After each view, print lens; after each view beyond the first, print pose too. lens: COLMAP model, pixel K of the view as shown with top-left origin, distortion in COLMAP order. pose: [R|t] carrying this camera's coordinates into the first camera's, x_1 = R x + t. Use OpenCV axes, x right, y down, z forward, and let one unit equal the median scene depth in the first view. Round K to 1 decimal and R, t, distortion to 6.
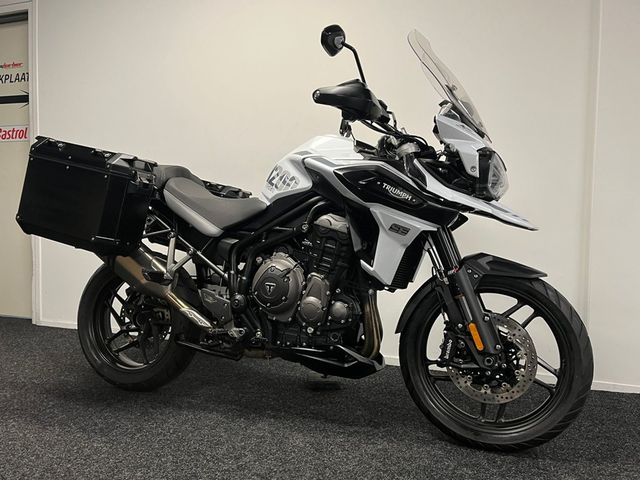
lens RADIAL K [[668.3, 0, 320.0], [0, 668.3, 240.0], [0, 0, 1]] dist [0.109736, 0.003681]
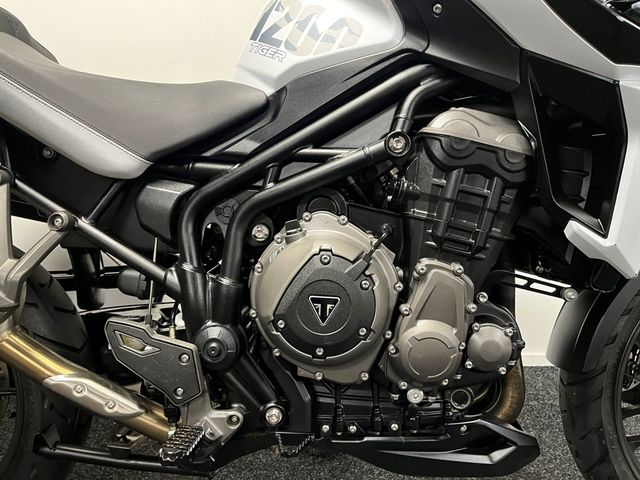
lens RADIAL K [[509.0, 0, 337.5], [0, 509.0, 240.9], [0, 0, 1]] dist [0.017157, 0.003091]
pose [[0.927316, -0.073370, 0.367017, -0.162330], [0.036146, 0.993570, 0.107297, 0.003735], [-0.372529, -0.086232, 0.924006, 0.711631]]
